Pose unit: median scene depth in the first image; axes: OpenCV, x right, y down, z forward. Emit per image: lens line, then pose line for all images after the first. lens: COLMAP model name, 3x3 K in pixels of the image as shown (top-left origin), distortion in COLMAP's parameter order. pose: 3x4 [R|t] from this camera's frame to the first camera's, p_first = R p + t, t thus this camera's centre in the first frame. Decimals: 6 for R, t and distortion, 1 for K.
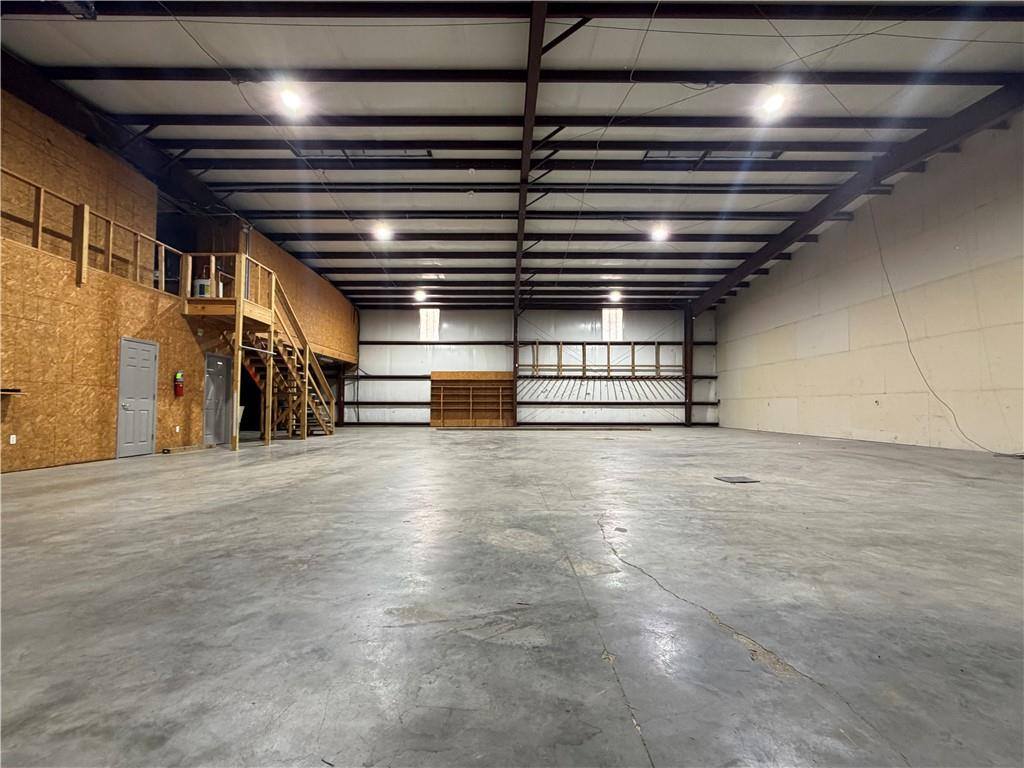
lens RADIAL K [[481.5, 0, 570.0], [0, 481.5, 413.6], [0, 0, 1]] dist [0.001246, 0.000189]
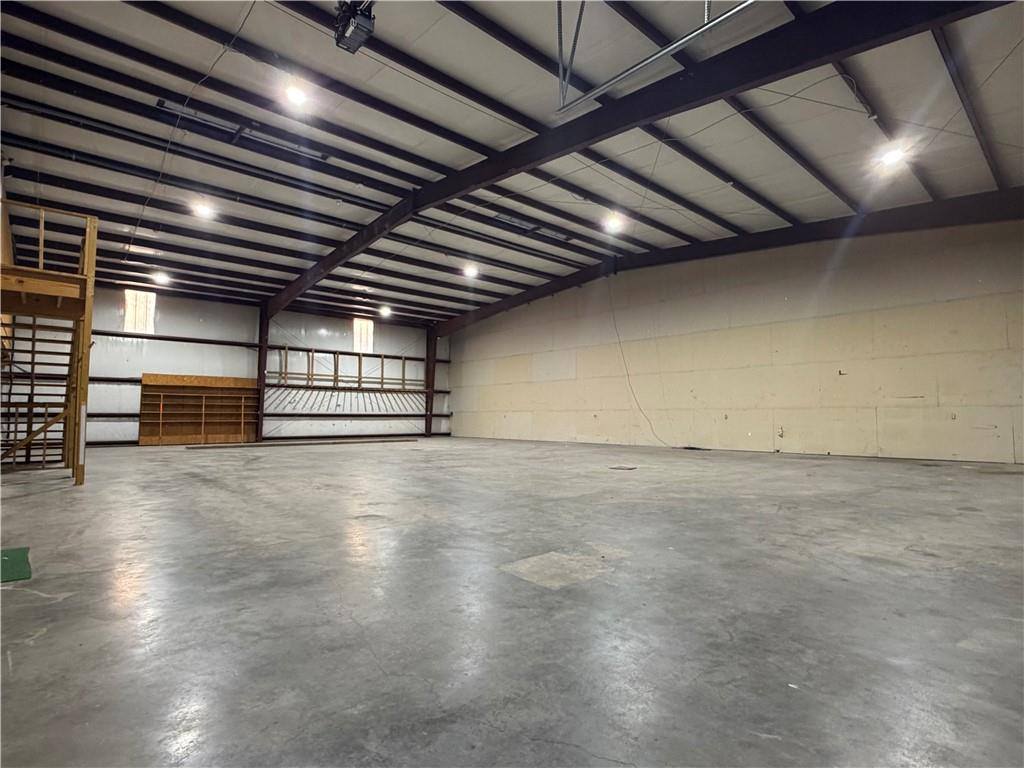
lens RADIAL K [[521.7, 0, 514.5], [0, 521.7, 382.6], [0, 0, 1]] dist [-0.006044, 0.000873]
pose [[0.749283, 0.042861, 0.660862, -0.386491], [0.013011, 0.996758, -0.079397, 0.000399], [-0.662122, 0.068089, 0.746296, -0.003366]]
